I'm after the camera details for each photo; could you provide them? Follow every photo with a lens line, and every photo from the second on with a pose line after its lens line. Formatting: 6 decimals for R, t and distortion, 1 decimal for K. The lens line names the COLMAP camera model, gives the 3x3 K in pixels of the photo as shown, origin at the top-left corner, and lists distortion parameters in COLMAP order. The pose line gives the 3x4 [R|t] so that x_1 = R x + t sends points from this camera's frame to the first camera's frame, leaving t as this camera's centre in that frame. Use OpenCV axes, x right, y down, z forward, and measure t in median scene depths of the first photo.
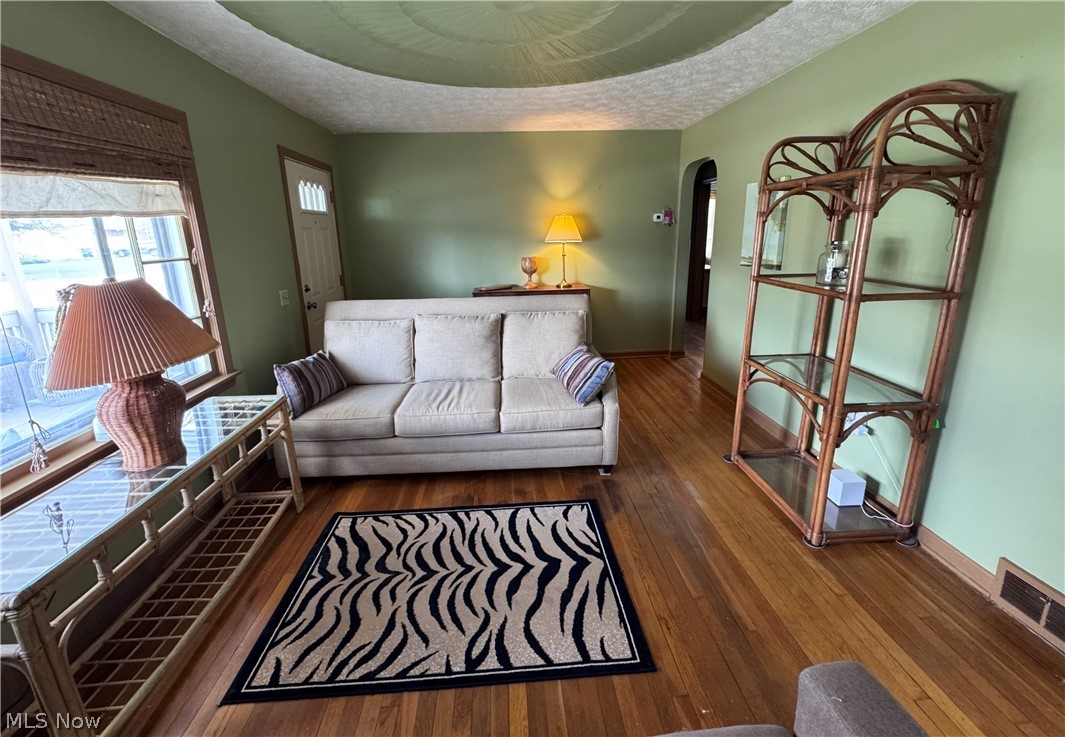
lens RADIAL K [[448.1, 0, 532.4], [0, 448.1, 345.4], [0, 0, 1]] dist [0.000335, 0.000248]
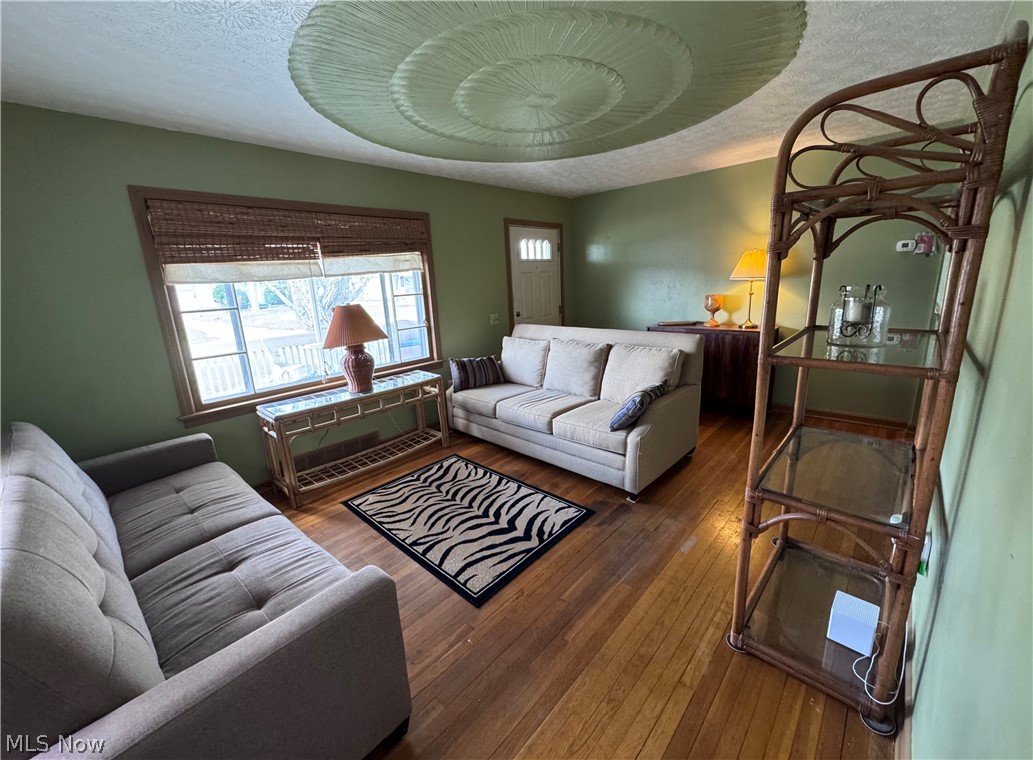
lens RADIAL K [[409.4, 0, 516.5], [0, 409.4, 380.0], [0, 0, 1]] dist [-0.002473, -0.000171]
pose [[0.683190, 0.166822, -0.710930, 0.769460], [-0.149683, 0.984876, 0.087263, -0.051409], [0.714735, 0.046797, 0.697828, 0.131436]]
